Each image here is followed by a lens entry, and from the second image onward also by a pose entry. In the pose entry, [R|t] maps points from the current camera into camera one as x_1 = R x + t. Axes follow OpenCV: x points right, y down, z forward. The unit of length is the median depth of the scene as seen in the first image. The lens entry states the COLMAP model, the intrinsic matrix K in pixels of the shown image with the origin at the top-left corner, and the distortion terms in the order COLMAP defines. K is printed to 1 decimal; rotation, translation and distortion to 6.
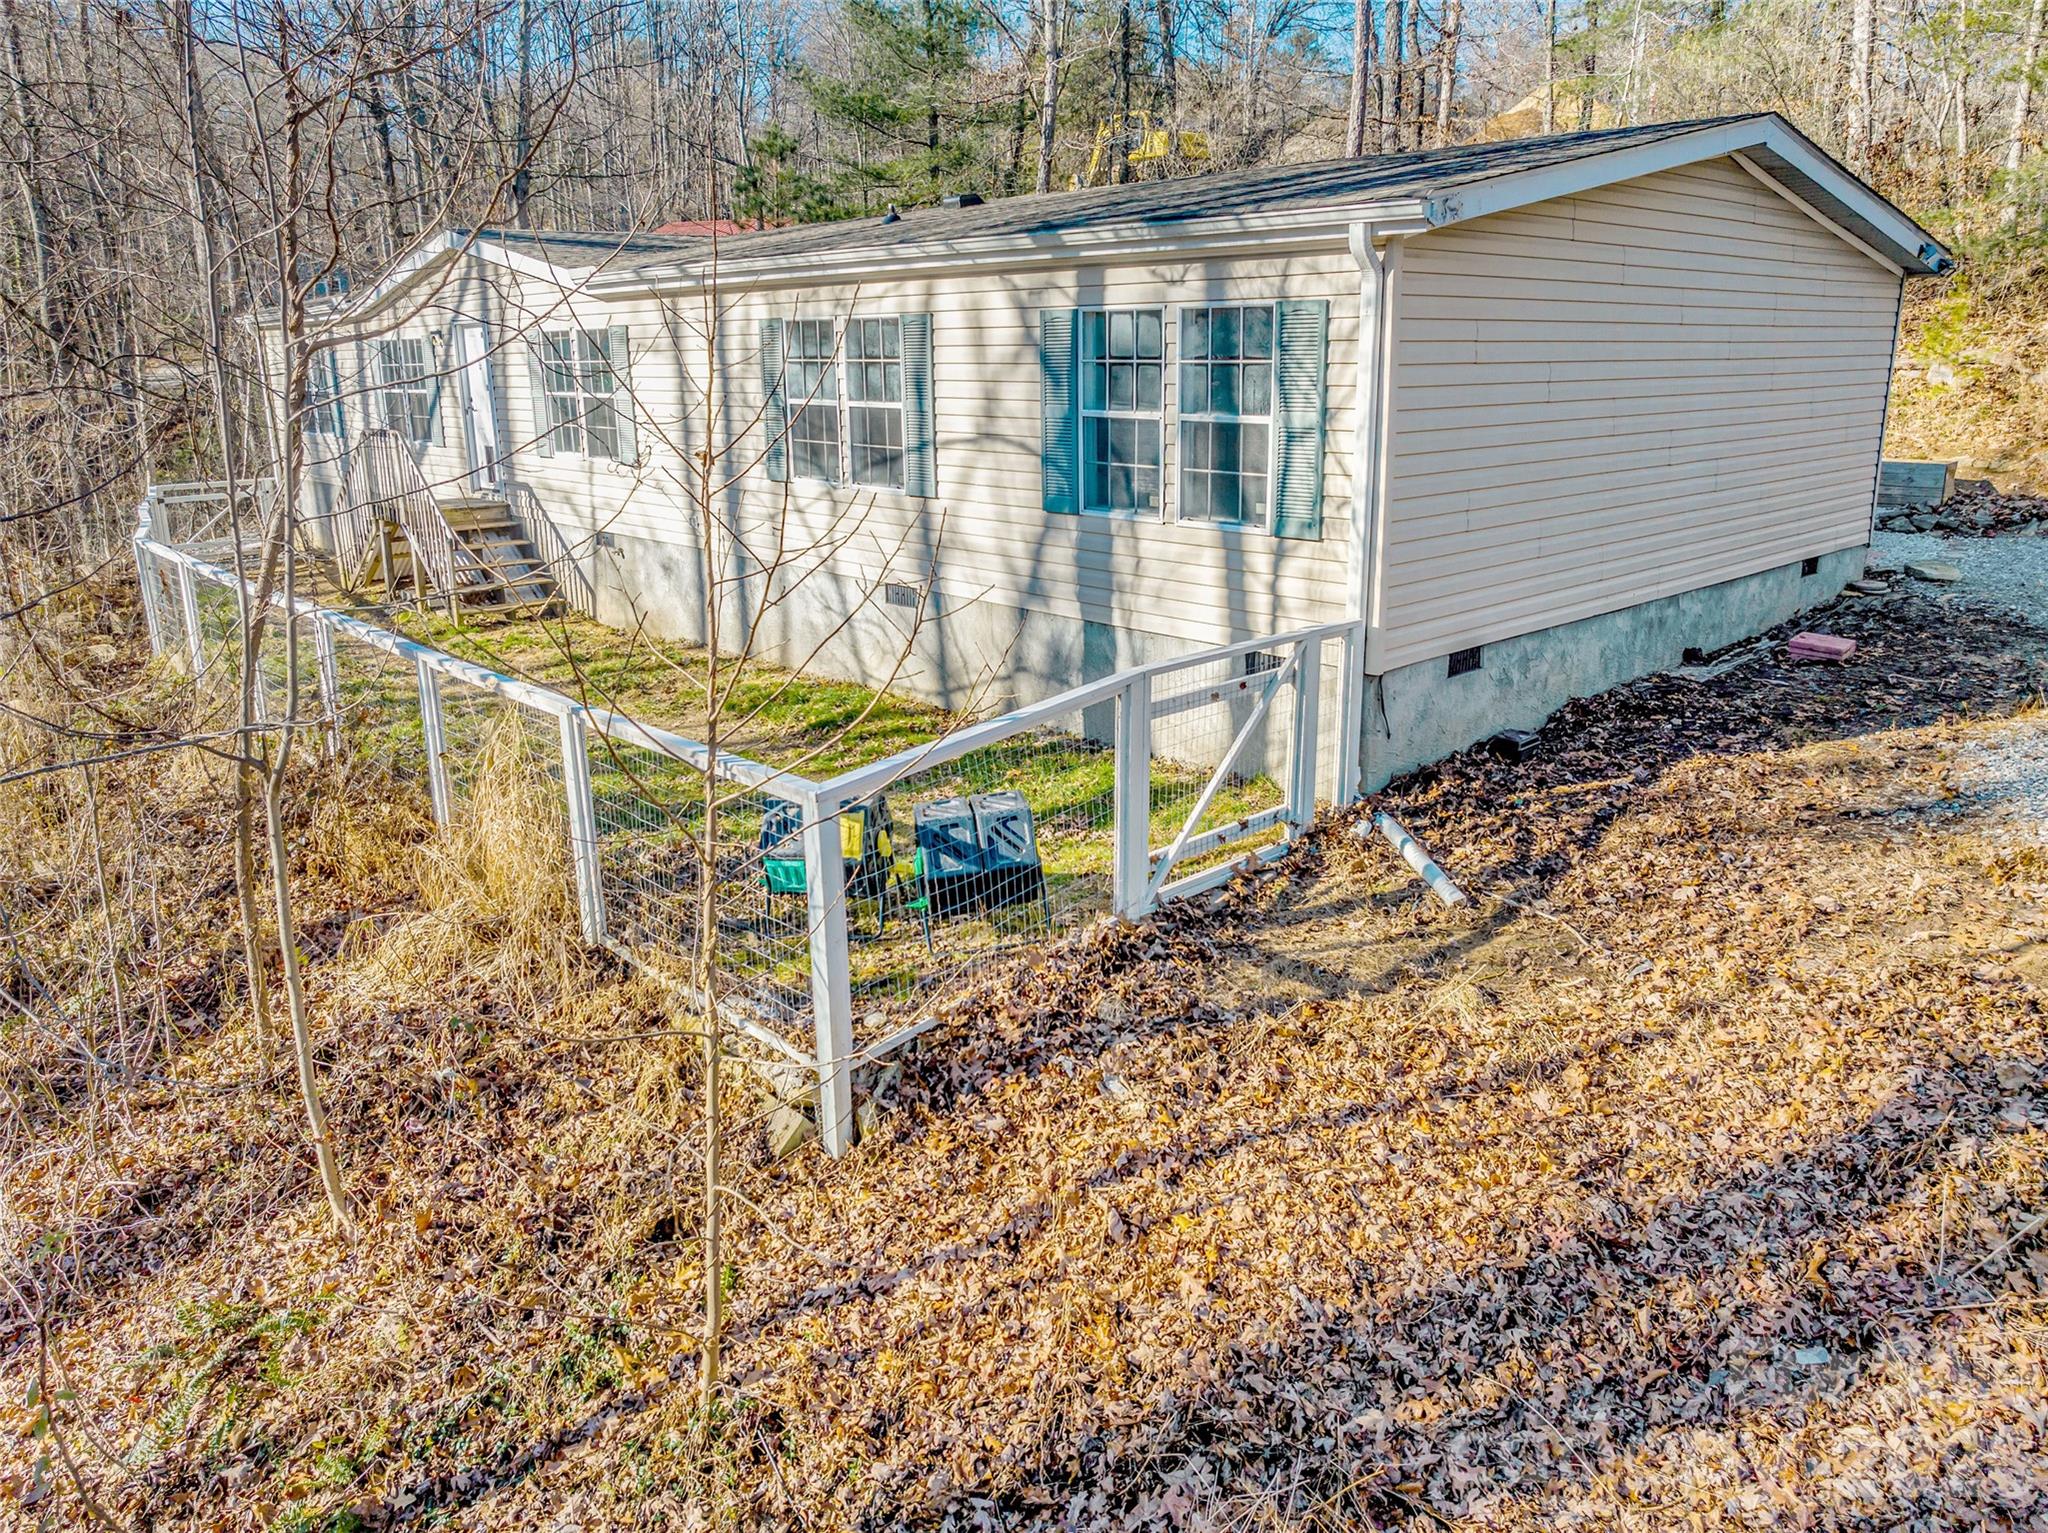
lens RADIAL K [[1427.9, 0, 1025.2], [0, 1427.9, 770.7], [0, 0, 1]] dist [-0.037480, -0.003255]
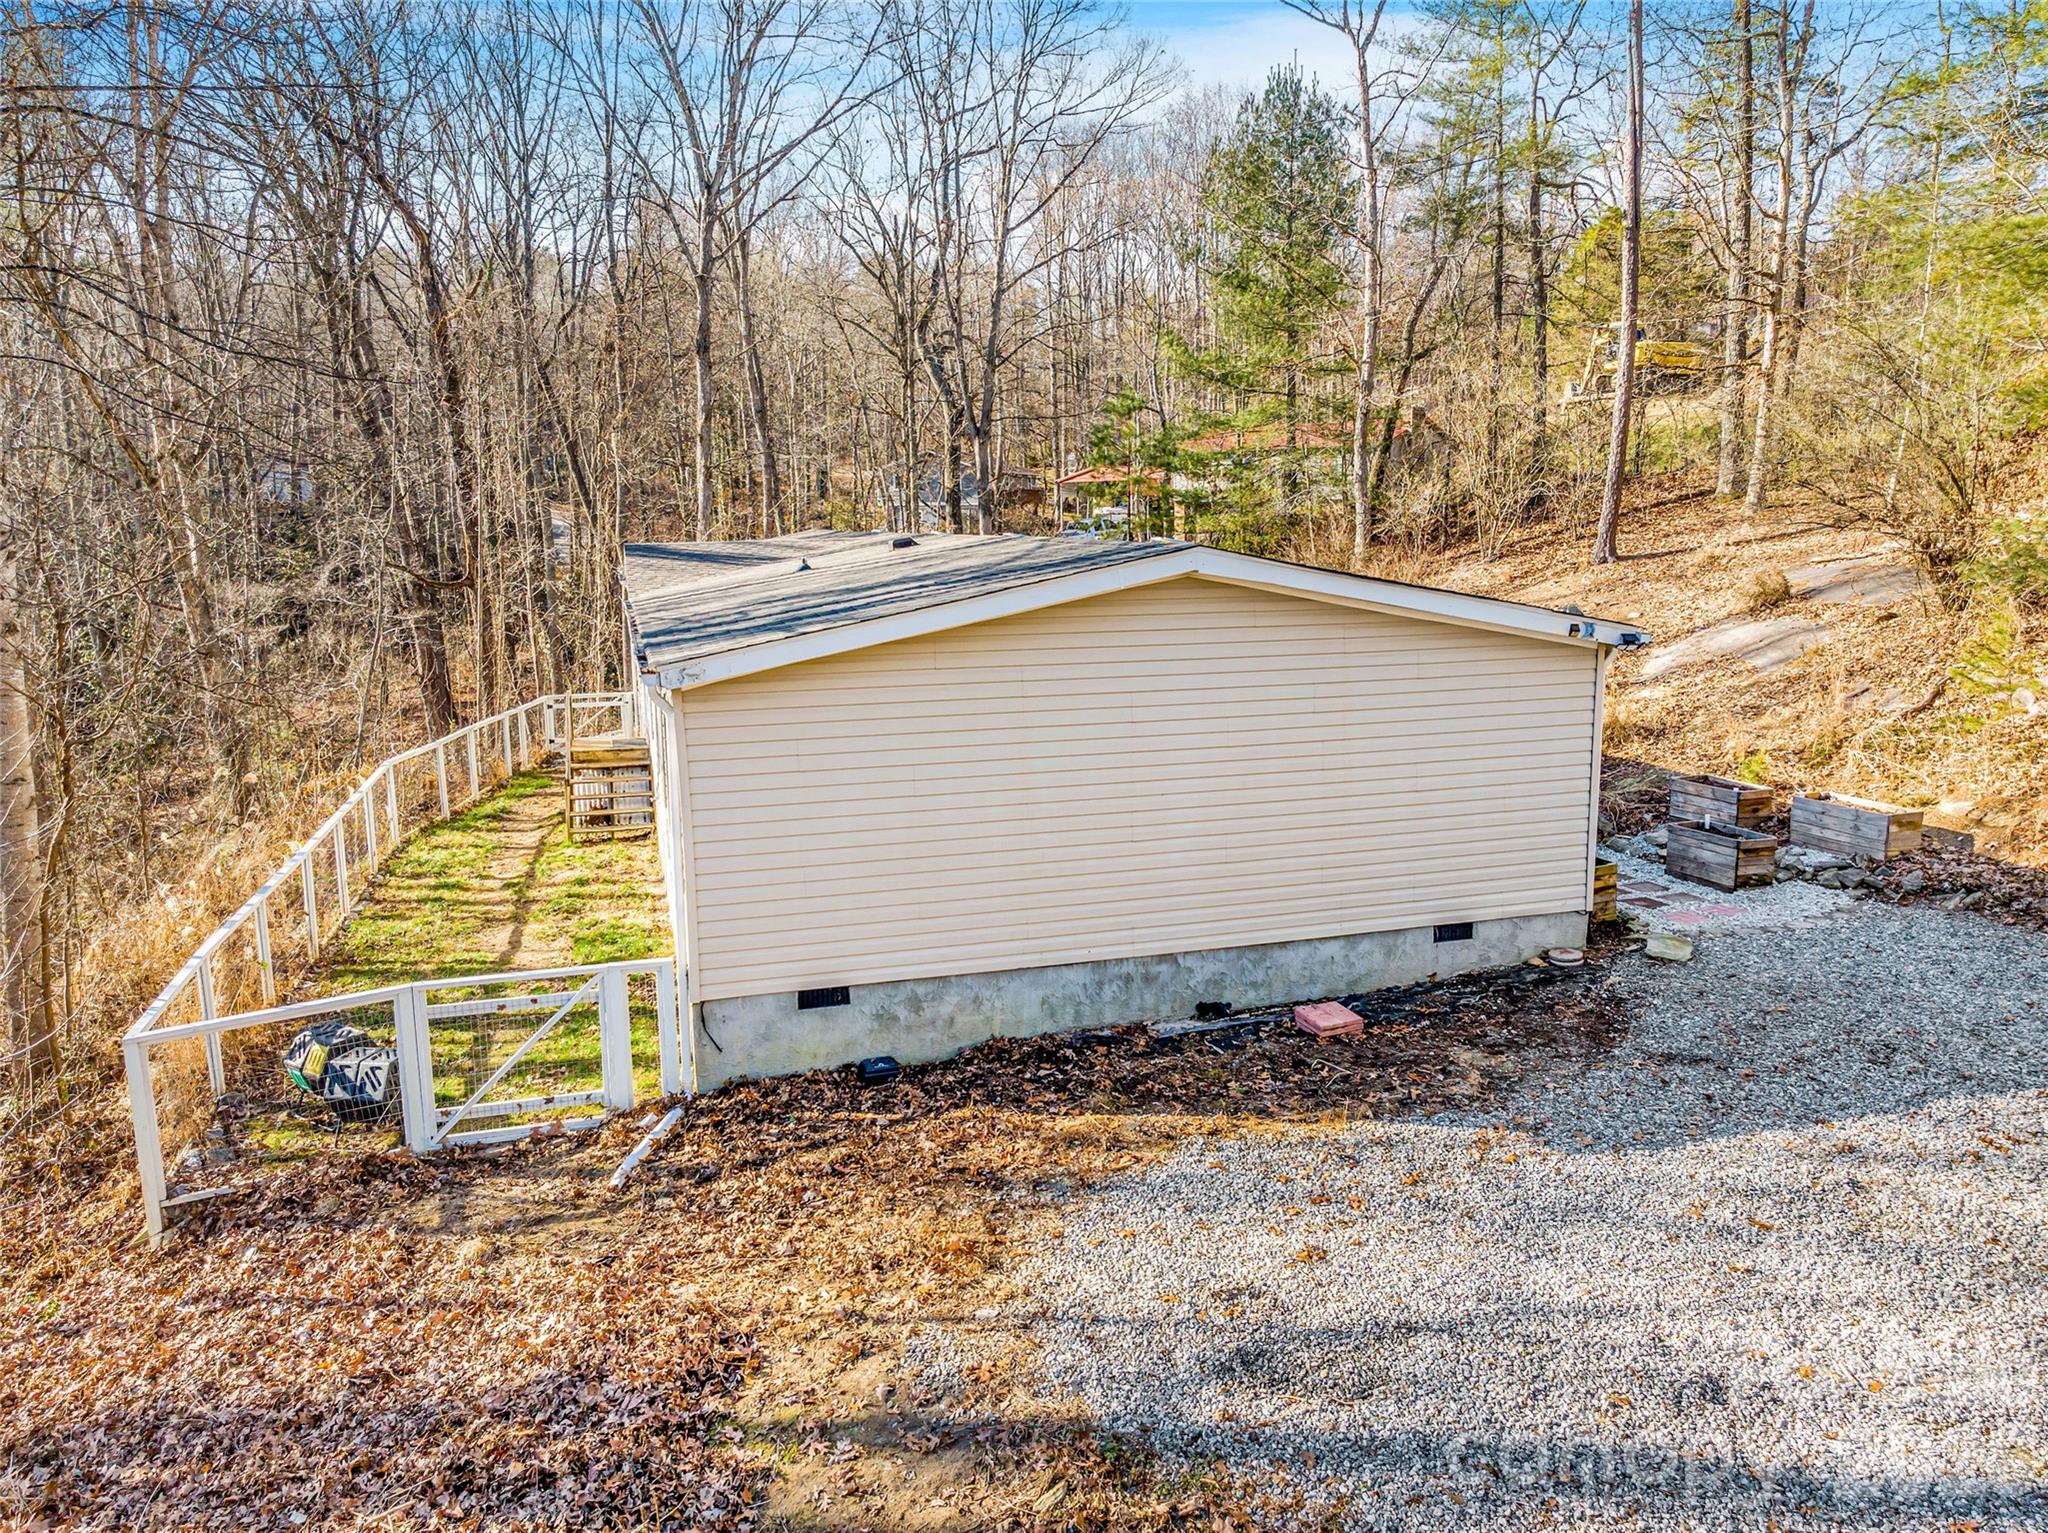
lens RADIAL K [[1427.9, 0, 1022.8], [0, 1427.9, 754.8], [0, 0, 1]] dist [-0.037480, -0.003255]
pose [[0.899781, 0.069140, -0.430829, 1.002126], [-0.121628, 0.987974, -0.095467, -0.191794], [0.419047, 0.138300, 0.897370, -0.083324]]
